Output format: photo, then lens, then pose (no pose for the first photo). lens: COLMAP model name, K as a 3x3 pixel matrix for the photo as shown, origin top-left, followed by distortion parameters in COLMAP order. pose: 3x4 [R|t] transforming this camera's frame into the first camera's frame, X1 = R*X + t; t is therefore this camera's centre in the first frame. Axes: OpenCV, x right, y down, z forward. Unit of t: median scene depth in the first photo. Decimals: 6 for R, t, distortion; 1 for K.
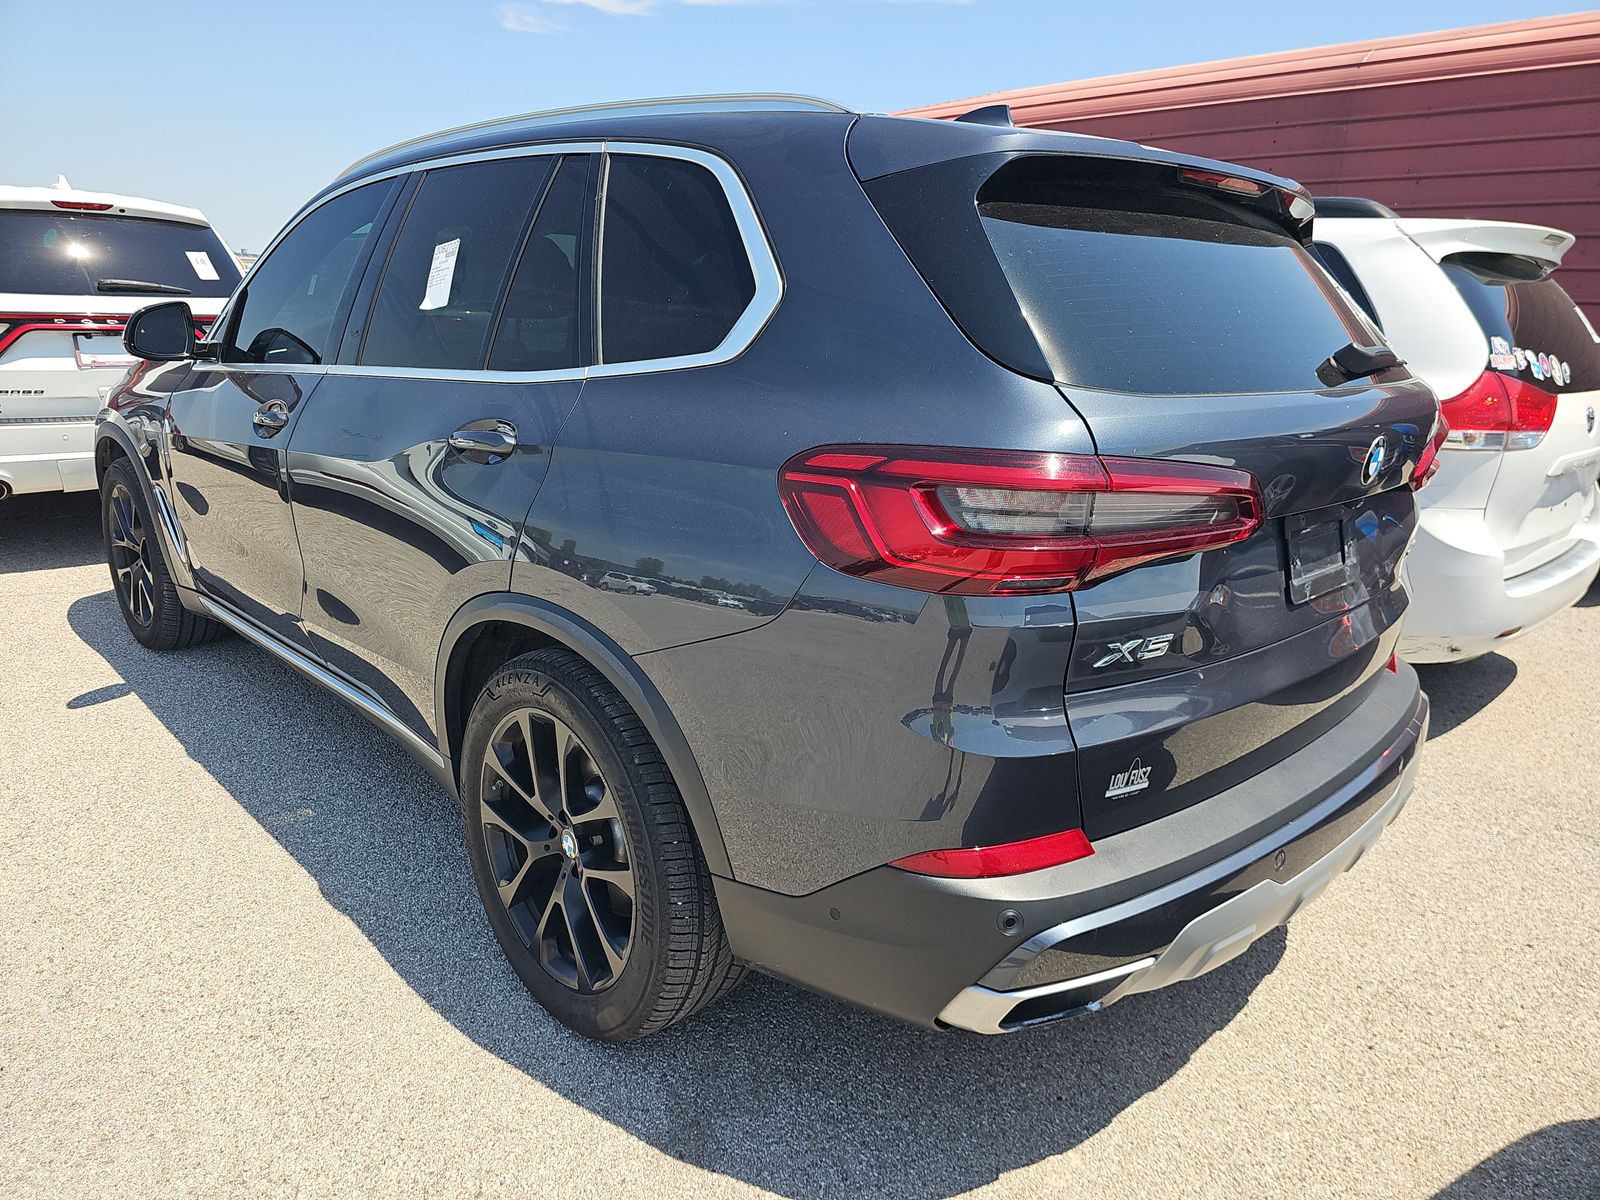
lens RADIAL K [[1075.8, 0, 781.6], [0, 1075.8, 591.0], [0, 0, 1]] dist [0.067549, -0.093763]
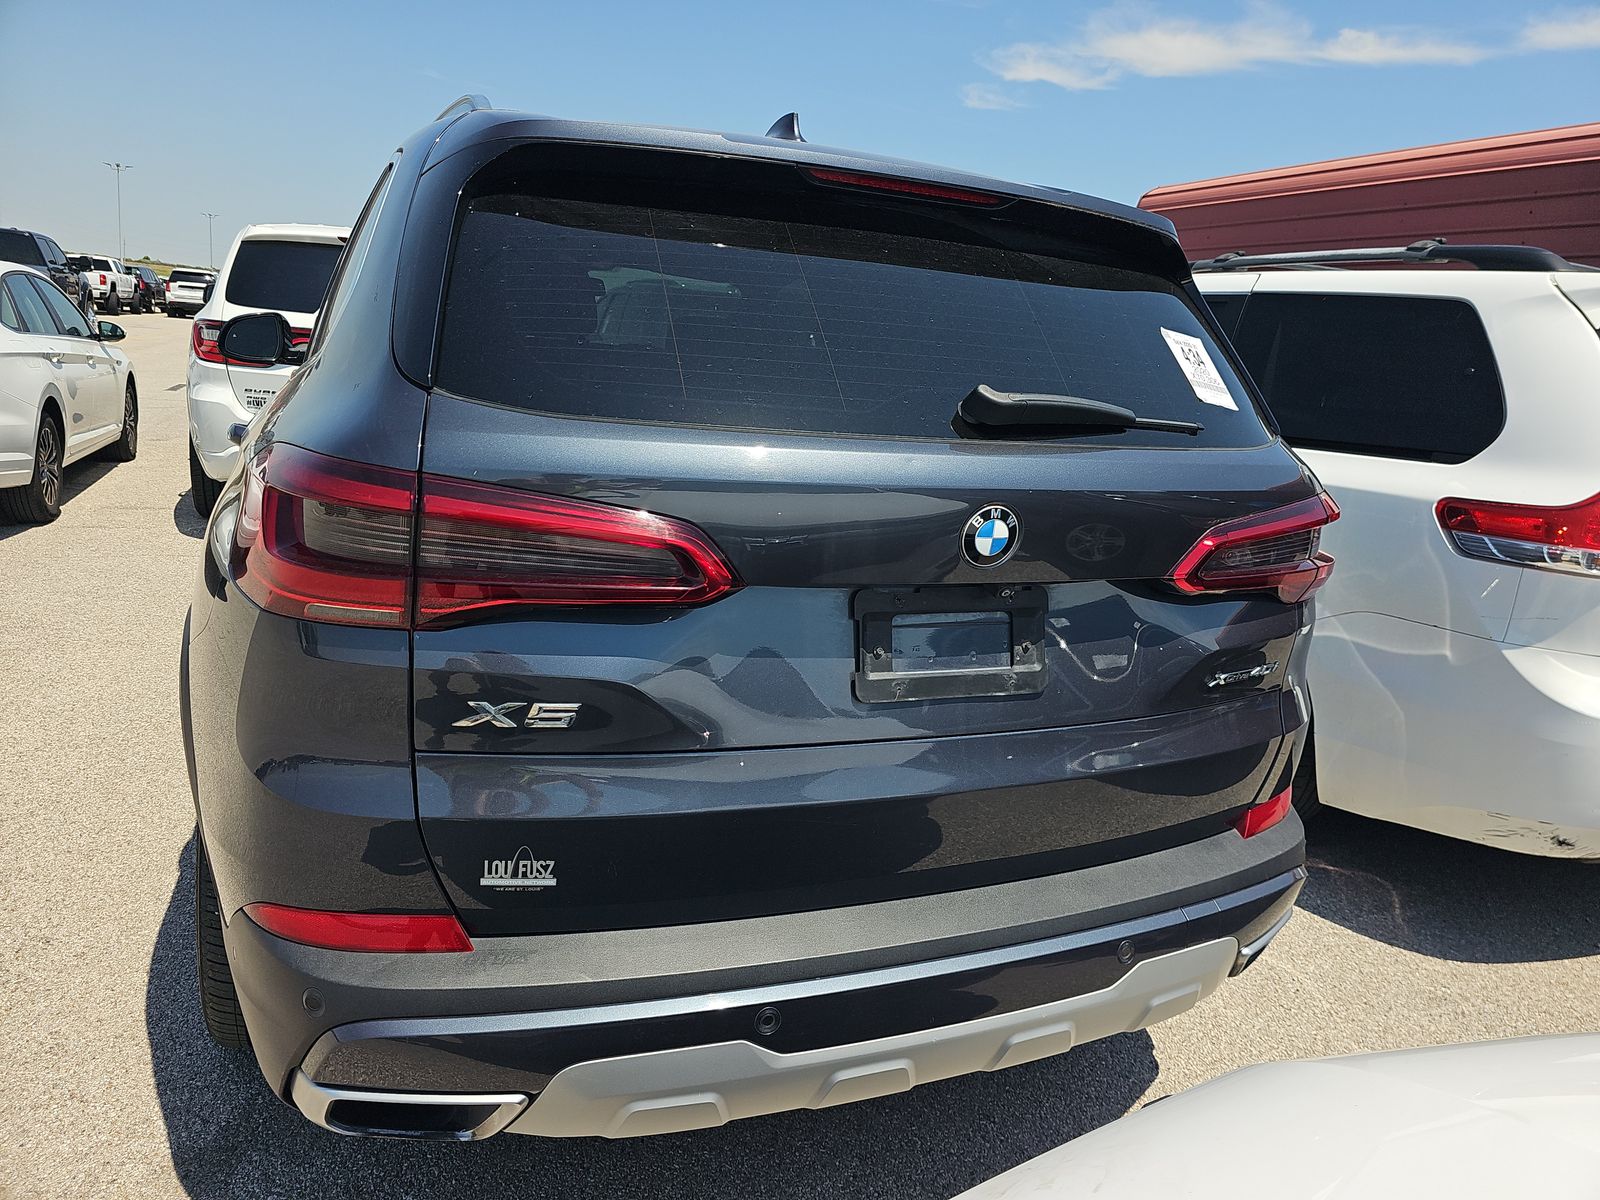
lens RADIAL K [[1075.8, 0, 781.6], [0, 1075.8, 591.0], [0, 0, 1]] dist [0.067549, -0.093763]
pose [[0.936309, 0.121276, -0.329572, 0.749205], [-0.139226, 0.989765, -0.031326, -0.039880], [0.322399, 0.075215, 0.943611, 0.261553]]
